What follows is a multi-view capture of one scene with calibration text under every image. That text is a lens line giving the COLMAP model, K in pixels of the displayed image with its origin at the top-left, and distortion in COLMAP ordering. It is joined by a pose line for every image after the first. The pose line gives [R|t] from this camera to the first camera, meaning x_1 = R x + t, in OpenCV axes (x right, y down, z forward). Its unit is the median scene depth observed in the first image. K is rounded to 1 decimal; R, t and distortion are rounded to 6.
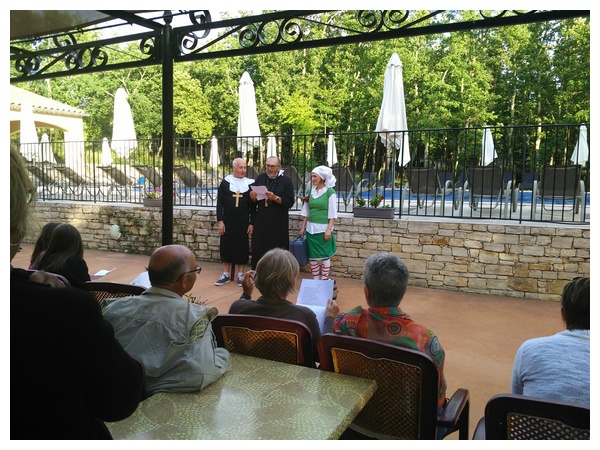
lens RADIAL K [[488.6, 0, 290.4], [0, 488.6, 231.5], [0, 0, 1]] dist [0.099375, -0.221281]
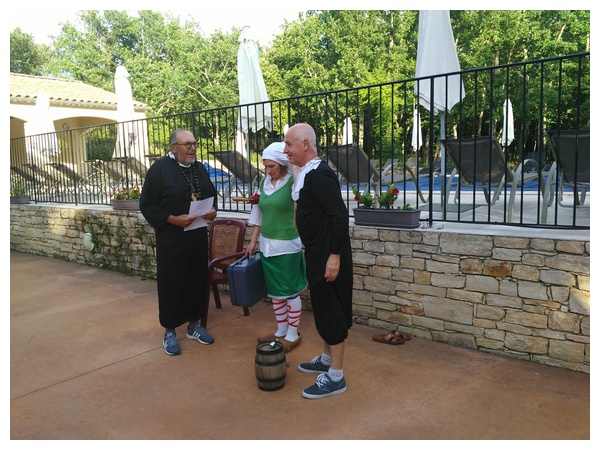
lens RADIAL K [[488.6, 0, 291.7], [0, 488.6, 222.8], [0, 0, 1]] dist [0.099375, -0.221281]
pose [[0.974049, -0.013140, -0.225955, 0.153304], [0.013487, 0.999909, -0.000008, -0.026360], [0.225934, -0.003040, 0.974138, 0.303245]]
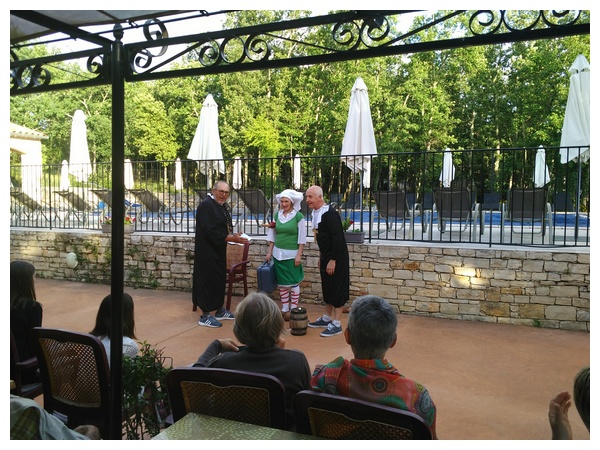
lens RADIAL K [[488.6, 0, 290.2], [0, 488.6, 226.8], [0, 0, 1]] dist [0.099375, -0.221281]
pose [[0.997637, -0.011548, 0.067724, -0.000652], [0.015040, 0.998571, -0.051282, -0.008240], [-0.067035, 0.052179, 0.996385, 0.027677]]
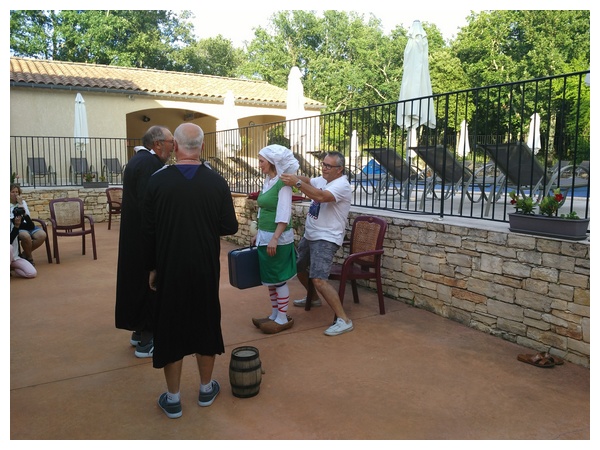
lens RADIAL K [[488.6, 0, 291.6], [0, 488.6, 222.8], [0, 0, 1]] dist [0.099375, -0.221281]
pose [[0.838945, 0.053872, -0.541543, 0.181436], [-0.055619, 0.998365, 0.013151, -0.026243], [0.541366, 0.019087, 0.840570, 0.308890]]
